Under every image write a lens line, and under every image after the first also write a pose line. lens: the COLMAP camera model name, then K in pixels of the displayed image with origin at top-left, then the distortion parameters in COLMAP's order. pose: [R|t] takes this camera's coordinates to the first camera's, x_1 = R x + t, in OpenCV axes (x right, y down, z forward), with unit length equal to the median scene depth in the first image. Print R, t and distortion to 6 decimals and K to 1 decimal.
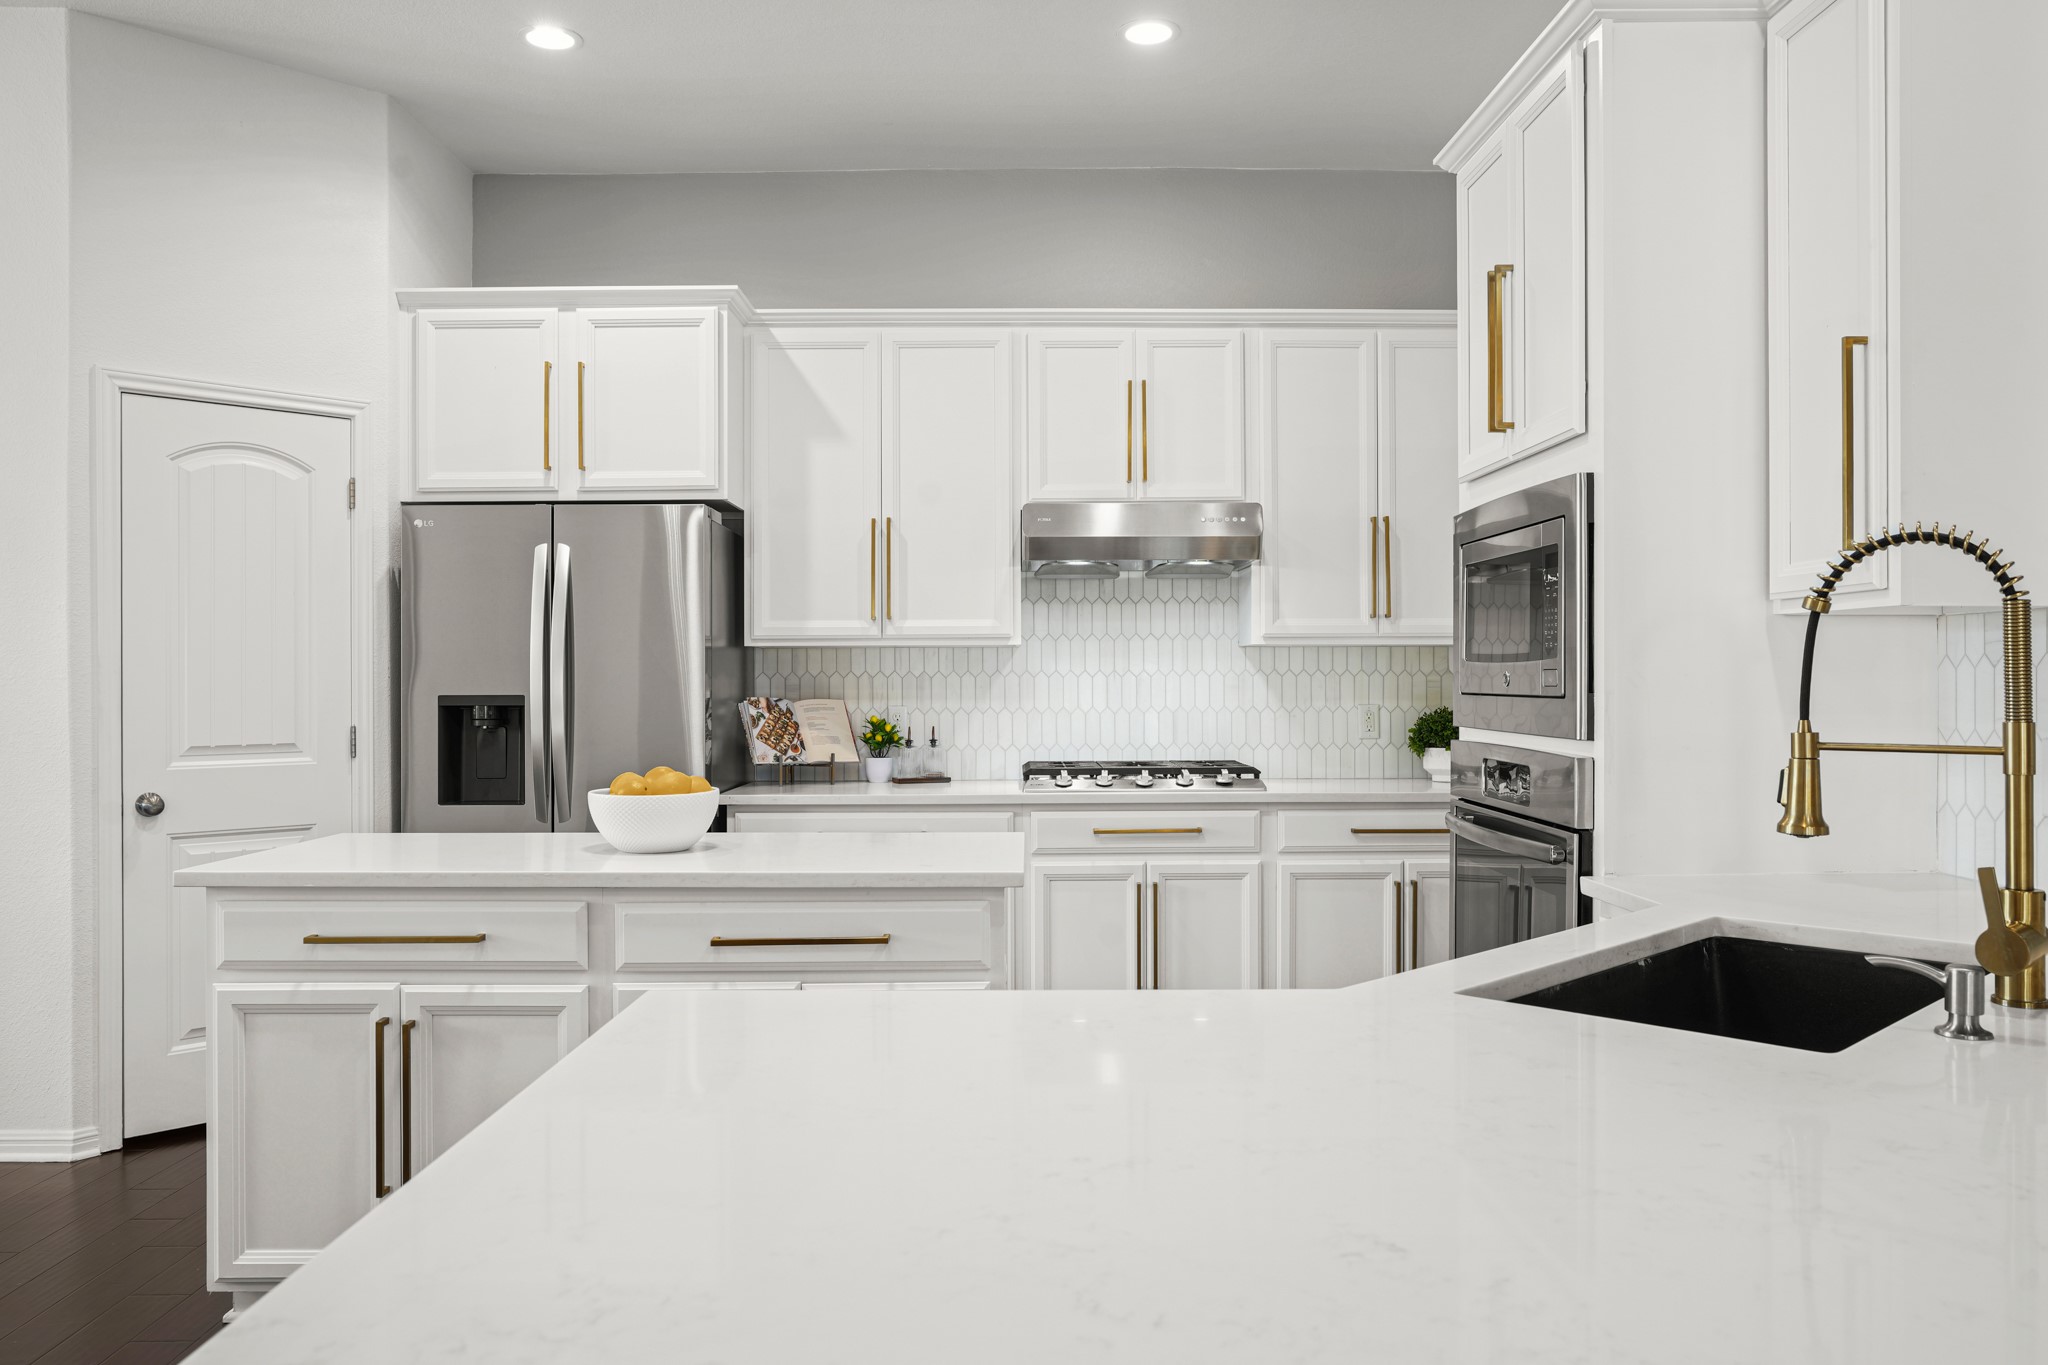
lens RADIAL K [[1467.5, 0, 1024.0], [0, 1467.5, 682.5], [0, 0, 1]] dist [-0.054360, 0.065891]
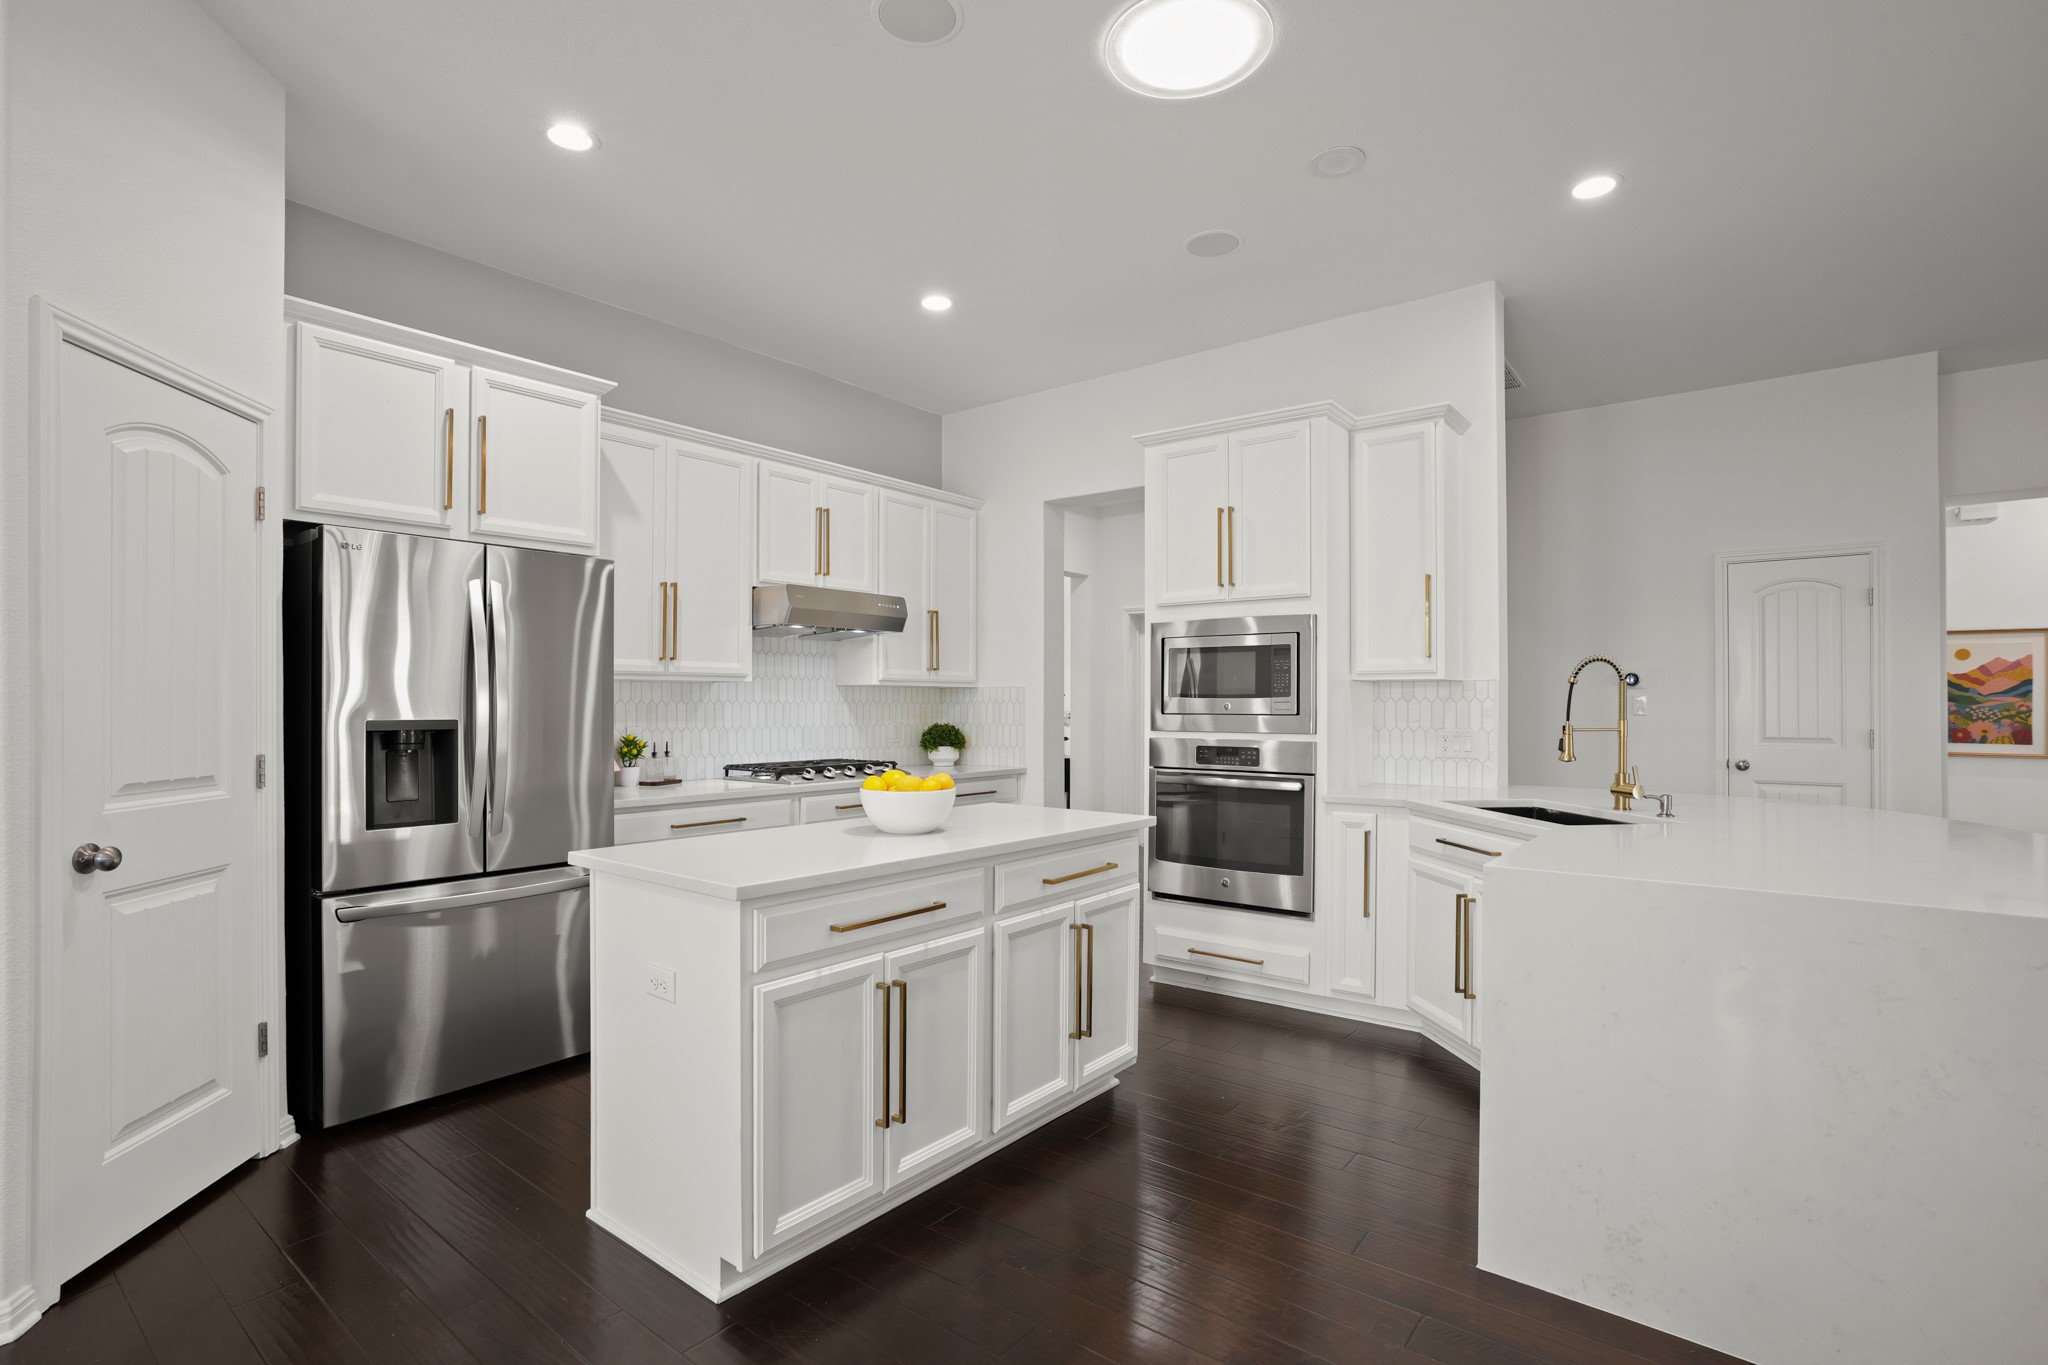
lens RADIAL K [[952.6, 0, 1015.3], [0, 952.6, 704.2], [0, 0, 1]] dist [-0.065906, 0.028172]
pose [[0.633468, 0.004563, 0.773756, -0.548207], [-0.000096, 0.999983, -0.005818, 0.001259], [-0.773769, 0.003611, 0.633457, 0.228970]]
